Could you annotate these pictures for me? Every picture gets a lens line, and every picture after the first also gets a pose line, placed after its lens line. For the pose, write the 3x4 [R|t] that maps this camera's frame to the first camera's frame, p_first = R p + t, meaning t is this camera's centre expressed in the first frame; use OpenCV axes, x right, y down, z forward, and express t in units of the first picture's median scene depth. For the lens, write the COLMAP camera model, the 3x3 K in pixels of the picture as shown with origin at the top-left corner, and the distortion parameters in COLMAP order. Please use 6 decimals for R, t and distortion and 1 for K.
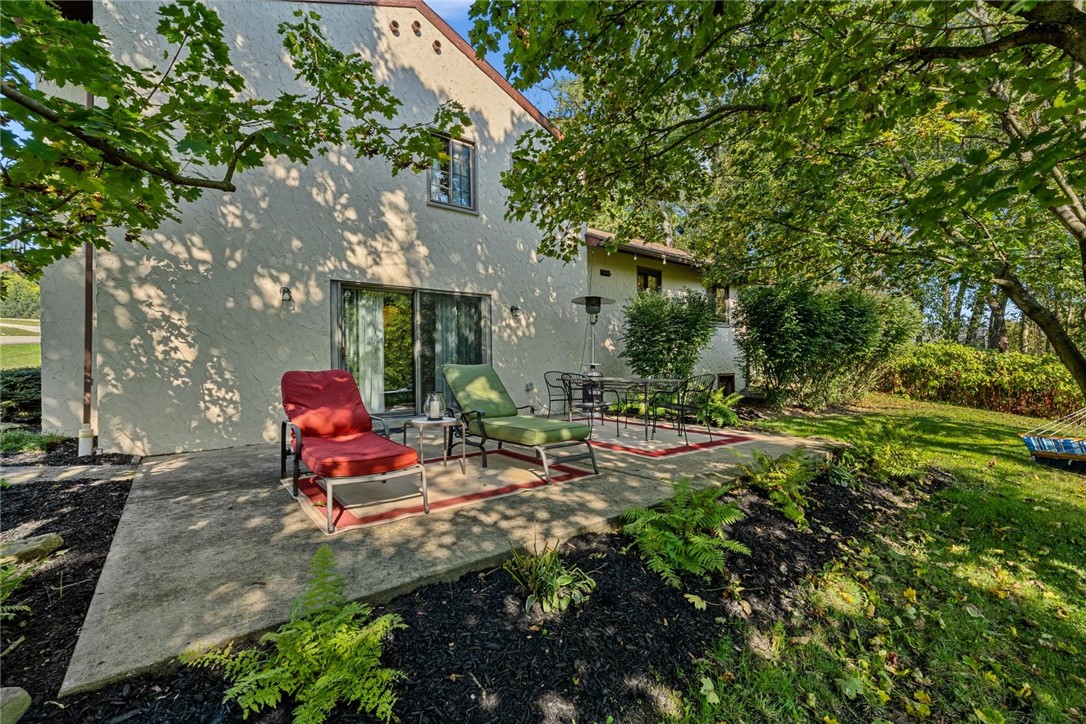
lens RADIAL K [[473.3, 0, 542.2], [0, 473.3, 354.4], [0, 0, 1]] dist [-0.002855, 0.001151]
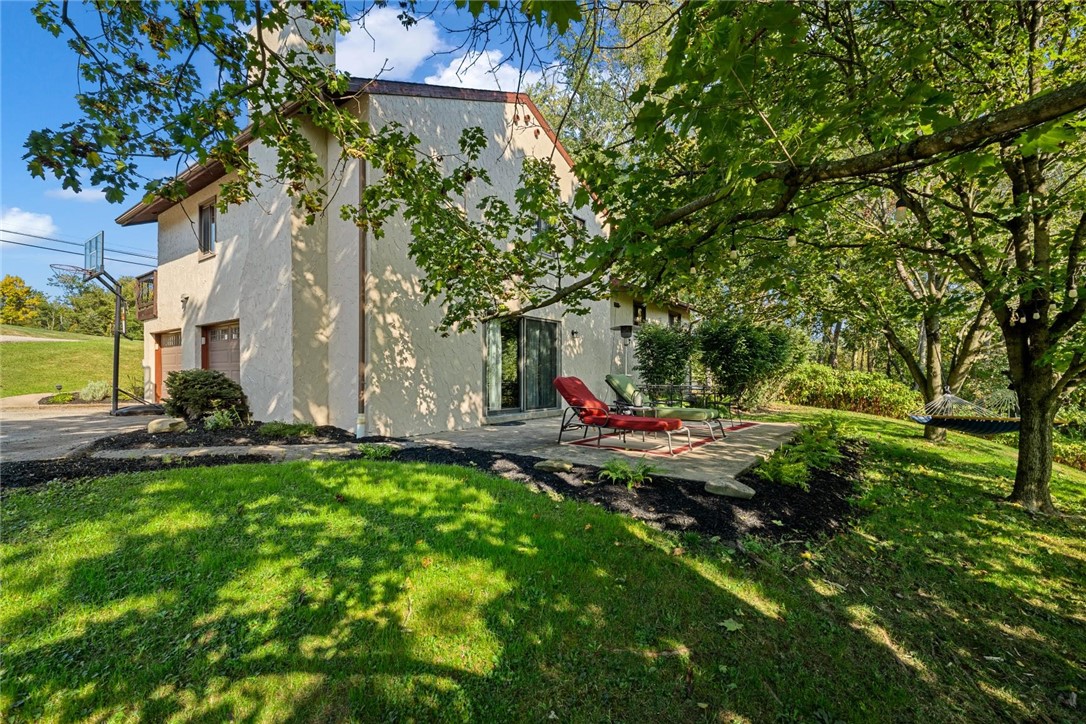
lens RADIAL K [[473.3, 0, 542.6], [0, 473.3, 371.0], [0, 0, 1]] dist [-0.002855, 0.001151]
pose [[0.969672, 0.016941, 0.243821, -0.503496], [-0.019924, 0.999754, 0.009770, 0.000531], [-0.243595, -0.014332, 0.969771, -0.287973]]
